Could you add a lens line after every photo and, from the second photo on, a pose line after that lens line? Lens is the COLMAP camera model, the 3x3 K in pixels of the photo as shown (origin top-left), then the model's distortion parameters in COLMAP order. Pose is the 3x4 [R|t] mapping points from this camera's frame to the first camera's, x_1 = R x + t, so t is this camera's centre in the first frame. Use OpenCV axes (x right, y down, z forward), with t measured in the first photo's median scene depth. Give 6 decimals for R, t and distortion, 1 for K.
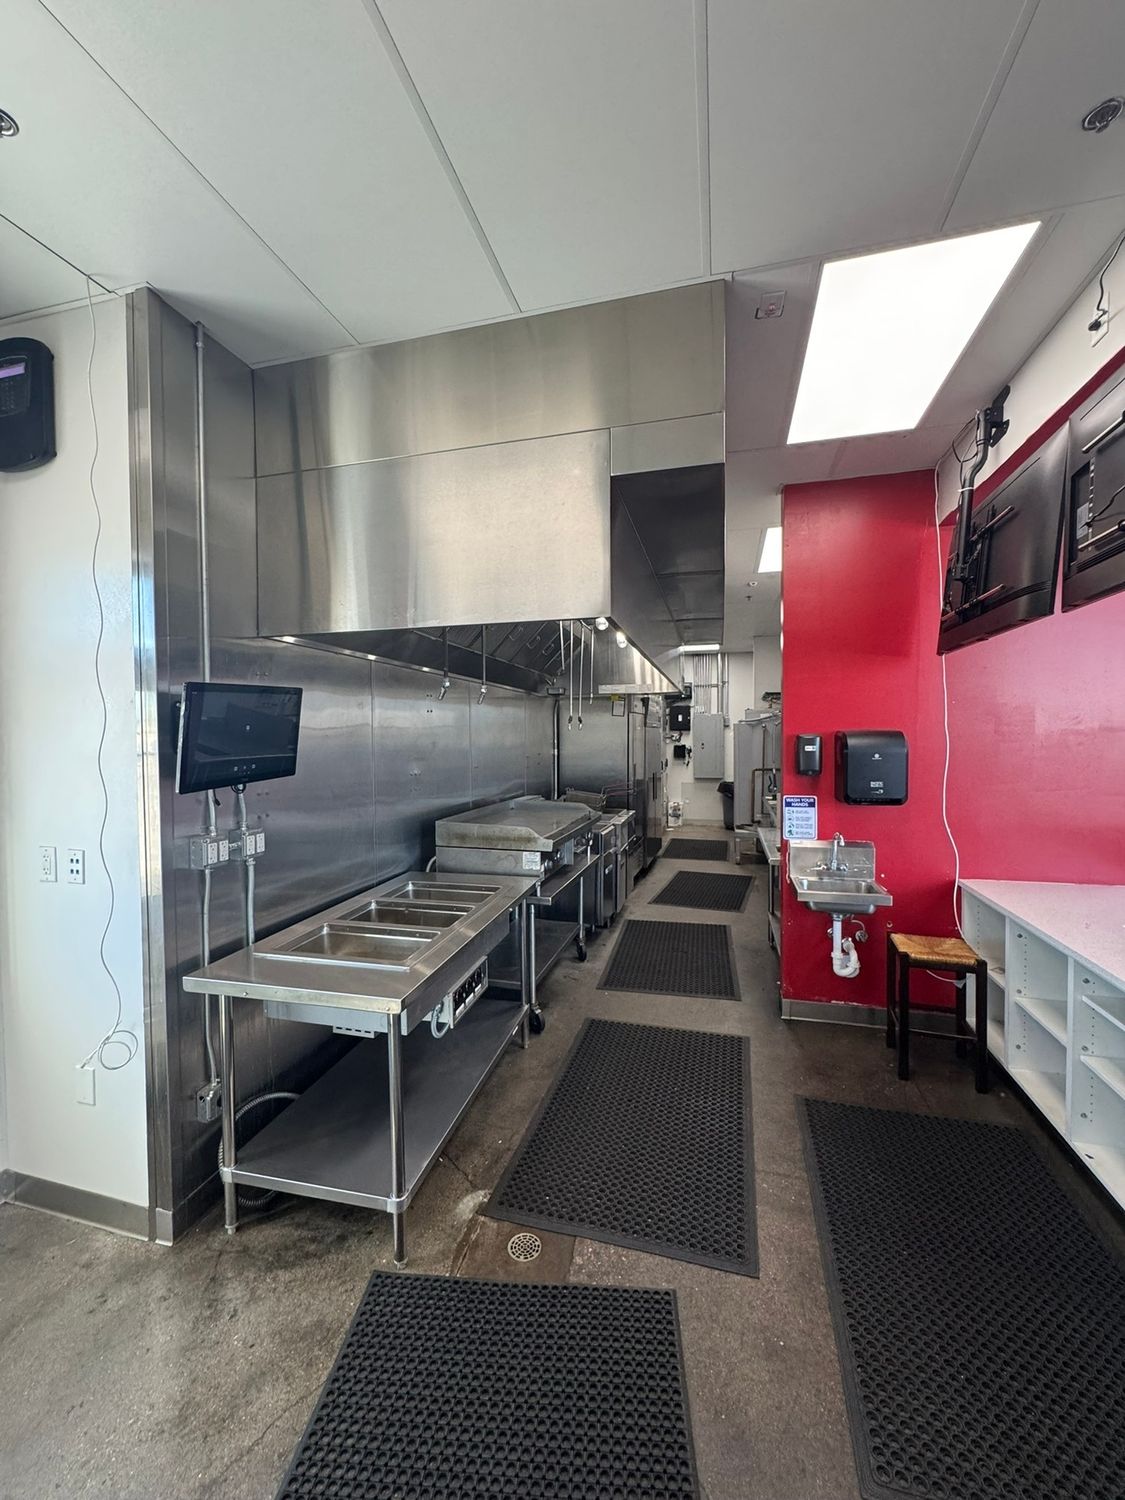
lens RADIAL K [[603.7, 0, 569.7], [0, 603.7, 754.3], [0, 0, 1]] dist [-0.000452, 0.000024]
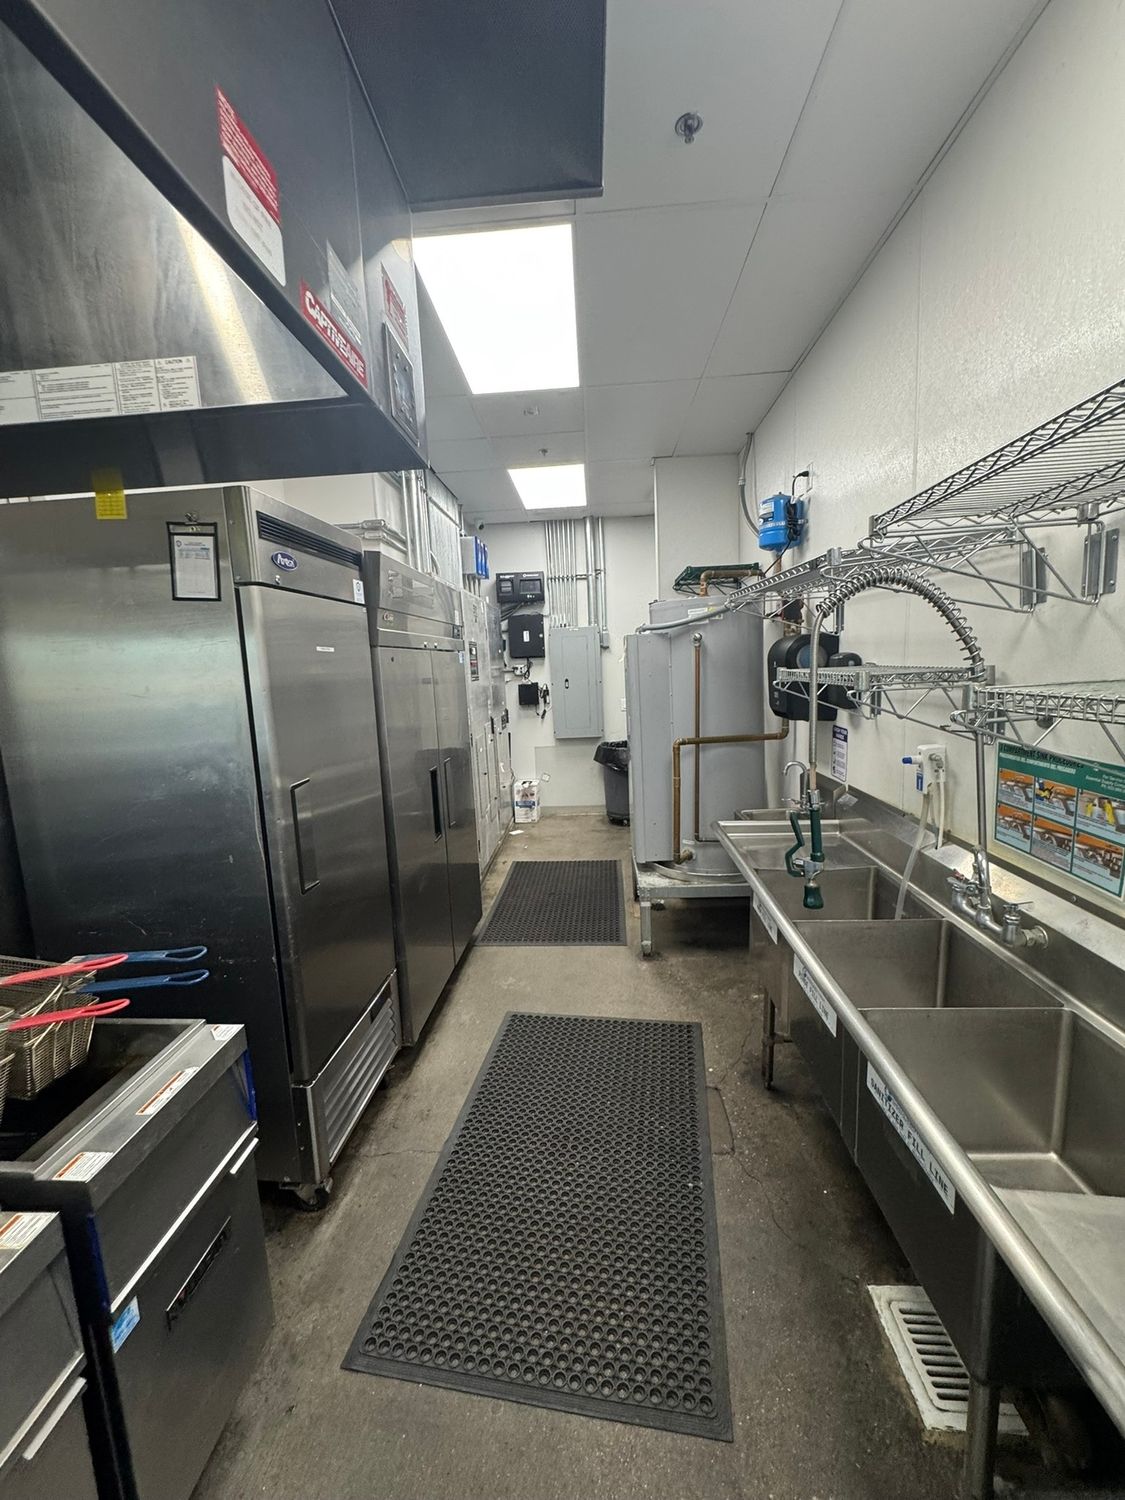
lens RADIAL K [[603.7, 0, 561.0], [0, 603.7, 749.7], [0, 0, 1]] dist [-0.000452, 0.000024]
pose [[0.980855, -0.065553, 0.183373, 0.103338], [0.046207, 0.993092, 0.107854, -0.013226], [-0.189176, -0.097317, 0.977109, 0.422965]]
